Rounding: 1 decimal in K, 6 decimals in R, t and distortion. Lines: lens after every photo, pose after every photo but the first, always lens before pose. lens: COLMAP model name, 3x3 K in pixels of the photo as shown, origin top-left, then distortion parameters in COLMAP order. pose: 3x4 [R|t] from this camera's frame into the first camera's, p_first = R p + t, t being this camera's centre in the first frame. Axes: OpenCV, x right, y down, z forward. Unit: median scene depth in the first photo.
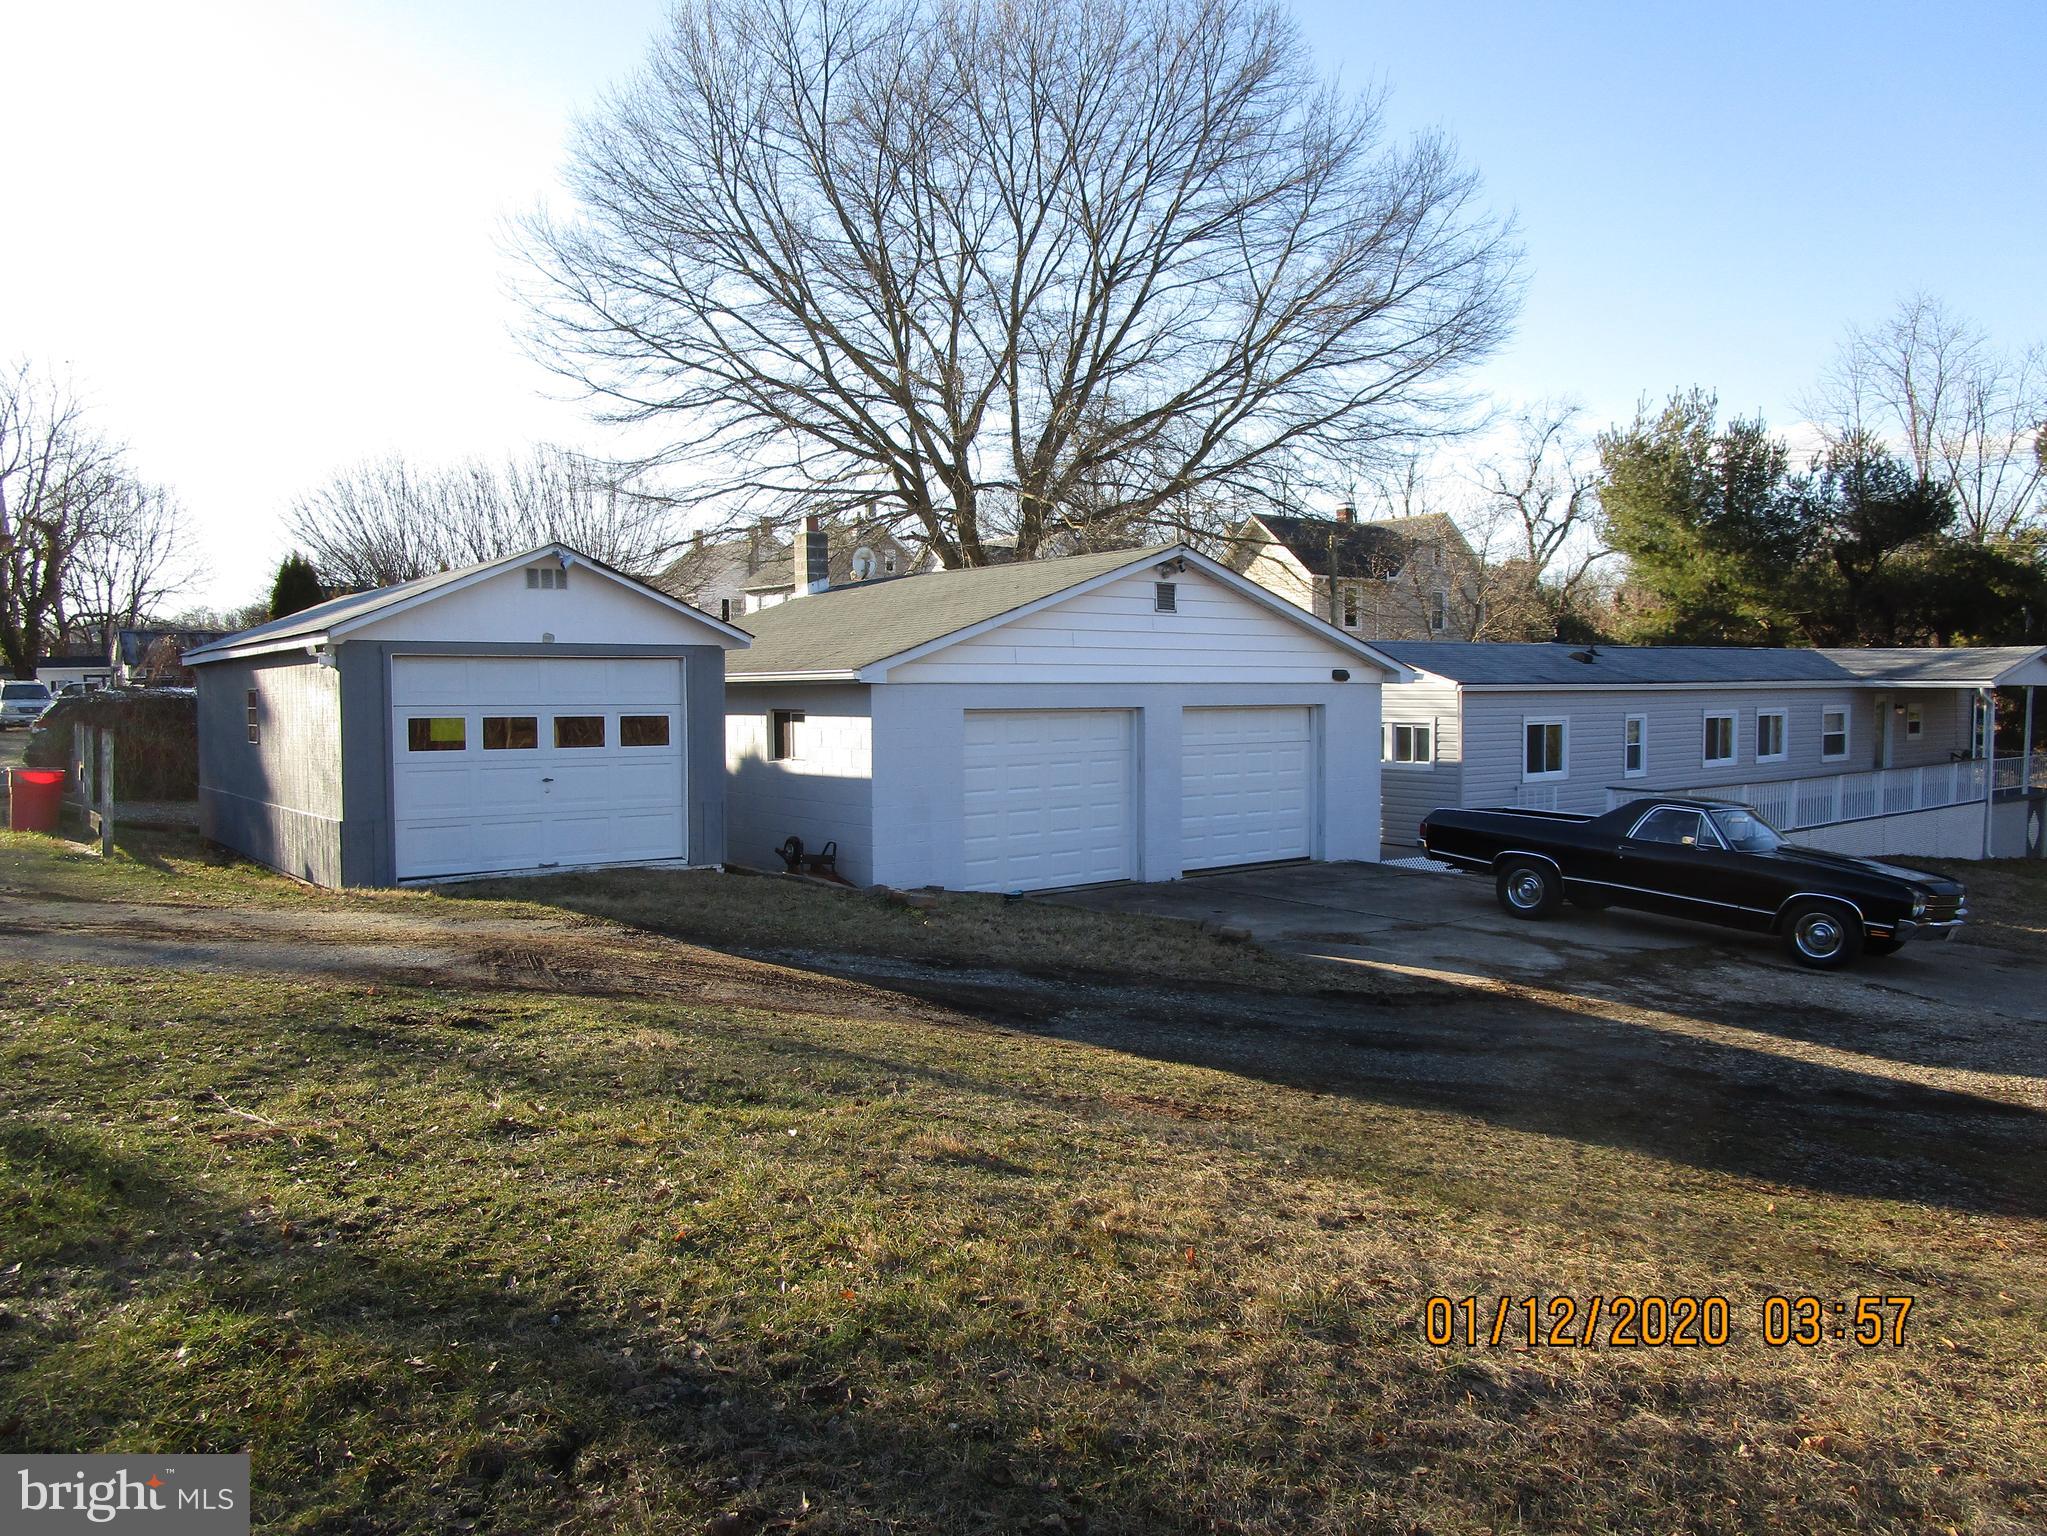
lens RADIAL K [[1477.9, 0, 1023.5], [0, 1477.9, 768.0], [0, 0, 1]] dist [-0.032671, 0.004465]
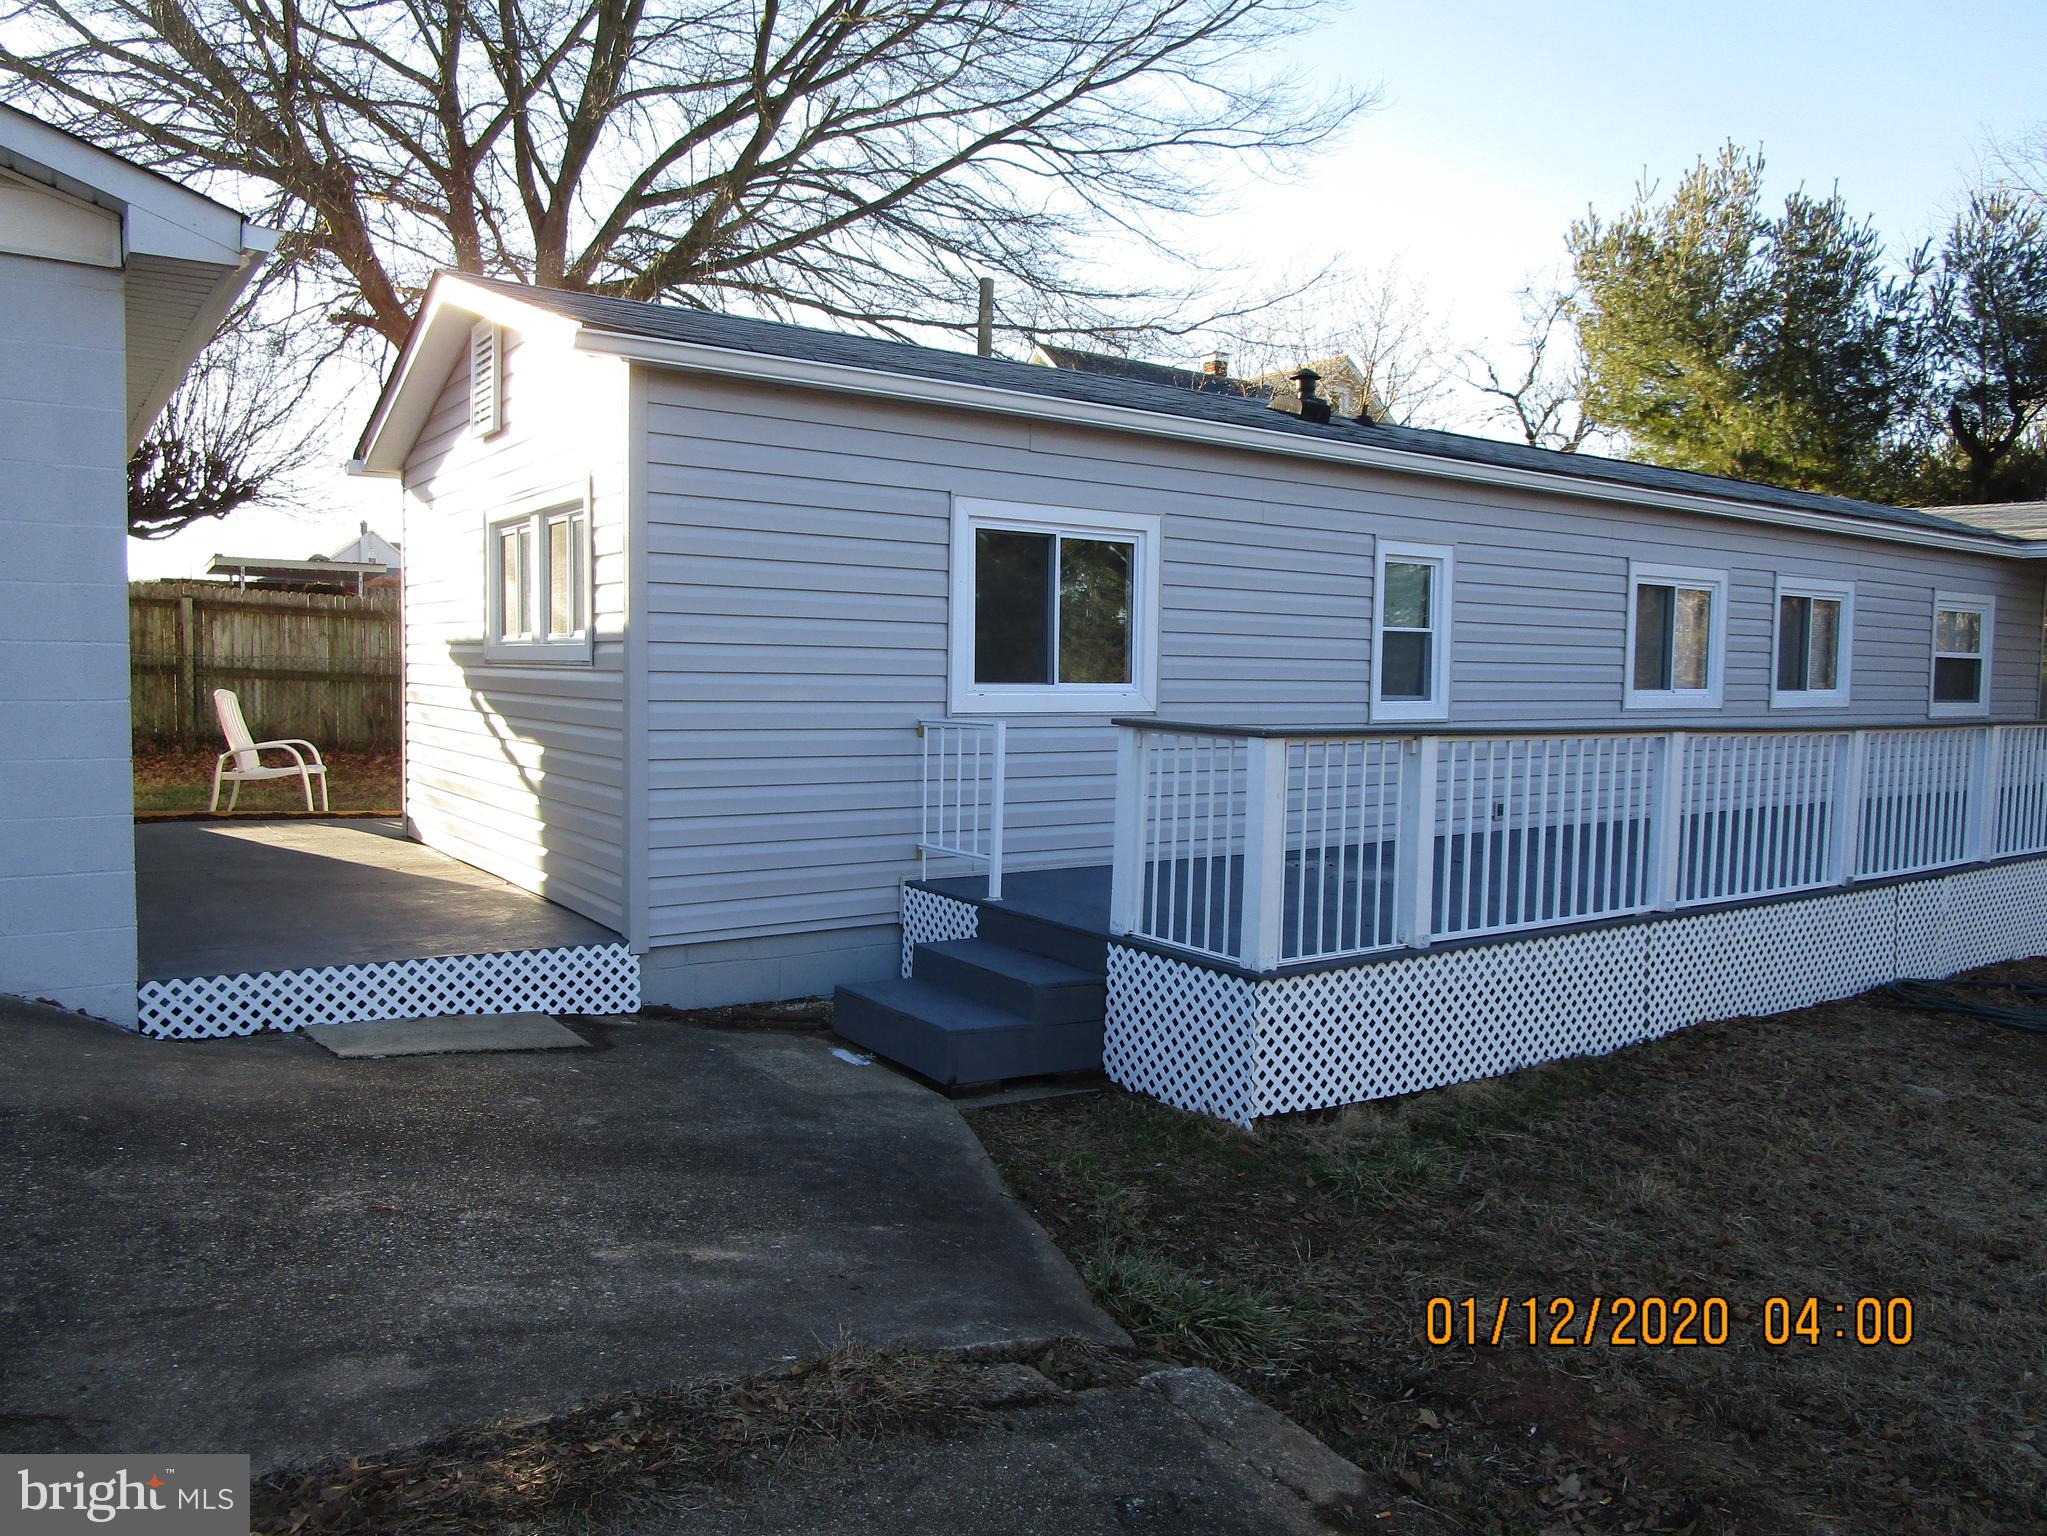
lens RADIAL K [[1456.9, 0, 1015.5], [0, 1456.9, 773.0], [0, 0, 1]] dist [-0.021449, 0.004846]
pose [[0.998271, 0.027900, -0.051739, 0.294009], [-0.026973, 0.999465, 0.018519, 0.013239], [0.052228, -0.017092, 0.998489, 0.552106]]
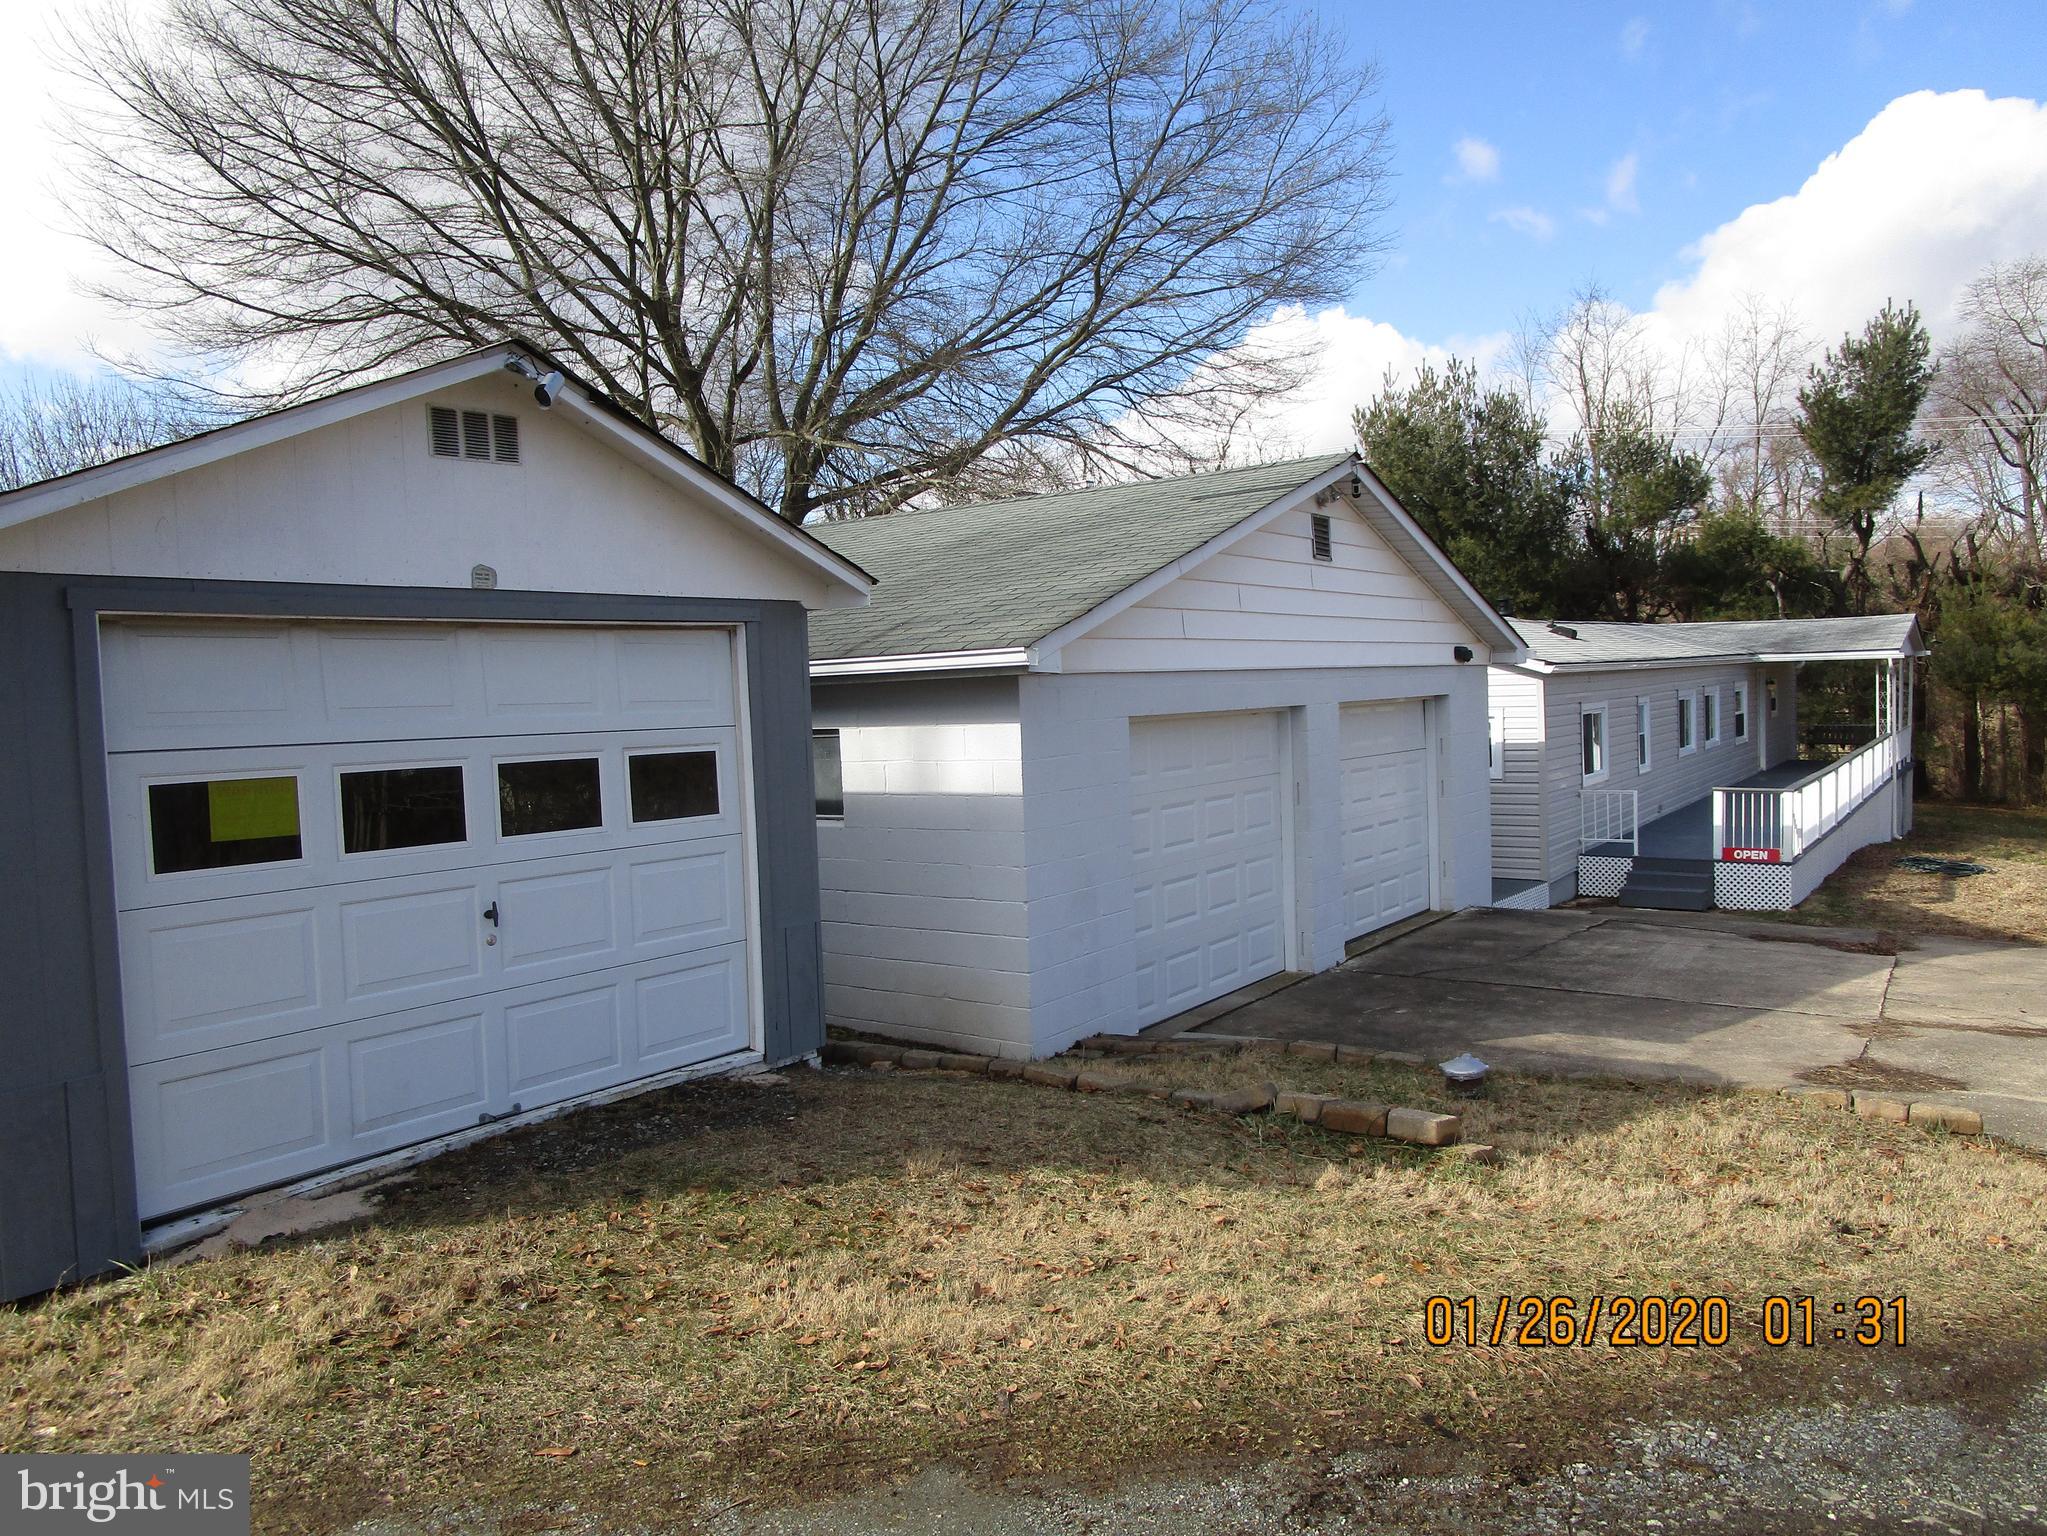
lens RADIAL K [[1455.3, 0, 1014.3], [0, 1455.3, 783.1], [0, 0, 1]] dist [-0.022401, 0.004881]
pose [[0.960831, -0.047600, 0.273016, -0.136406], [0.045766, 0.998866, 0.013085, -0.013240], [-0.273329, -0.000078, 0.961921, 0.261813]]
